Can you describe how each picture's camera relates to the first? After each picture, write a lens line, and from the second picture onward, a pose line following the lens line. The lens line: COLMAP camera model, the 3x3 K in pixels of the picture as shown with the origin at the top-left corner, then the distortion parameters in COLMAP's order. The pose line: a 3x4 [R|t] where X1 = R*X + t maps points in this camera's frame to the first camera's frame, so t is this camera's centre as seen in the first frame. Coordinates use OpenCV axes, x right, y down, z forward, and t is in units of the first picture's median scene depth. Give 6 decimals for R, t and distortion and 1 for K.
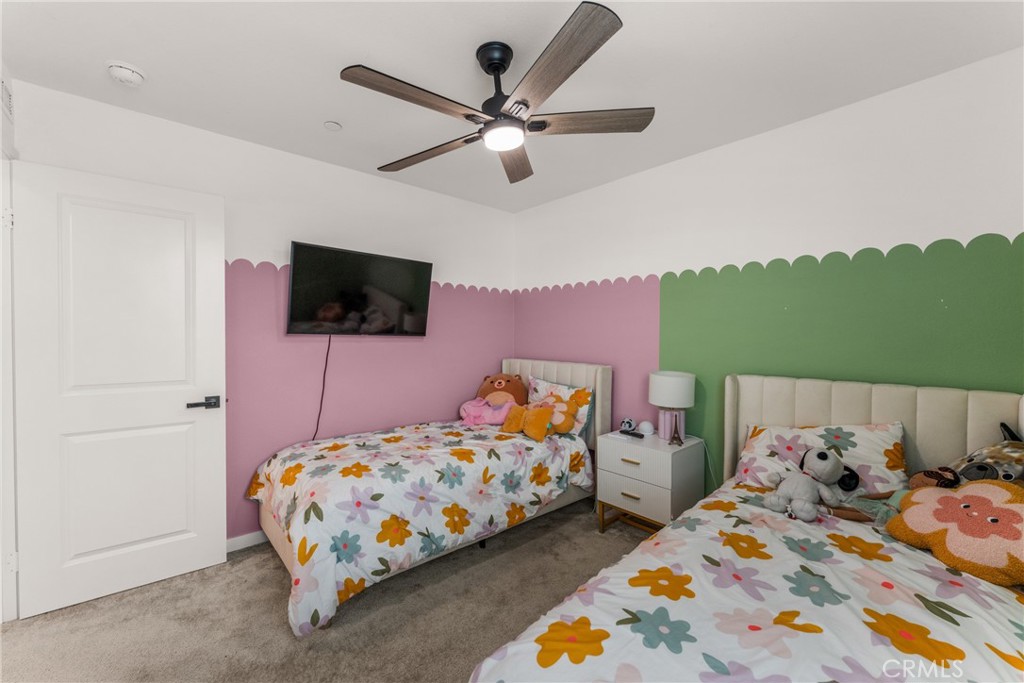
lens RADIAL K [[411.8, 0, 515.6], [0, 411.8, 345.5], [0, 0, 1]] dist [-0.000058, 0.000016]
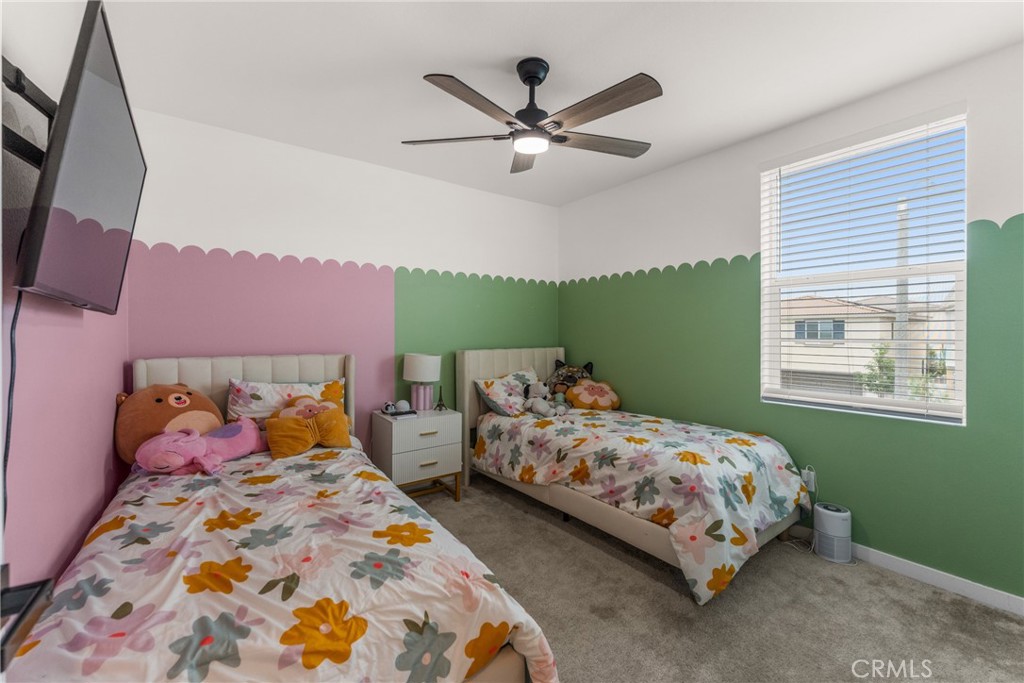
lens RADIAL K [[416.6, 0, 507.8], [0, 416.6, 335.8], [0, 0, 1]] dist [0.000525, 0.000094]
pose [[0.106705, -0.015885, 0.994164, -0.844263], [0.024294, 0.999616, 0.013365, 0.005003], [-0.993994, 0.022726, 0.107050, 0.669655]]
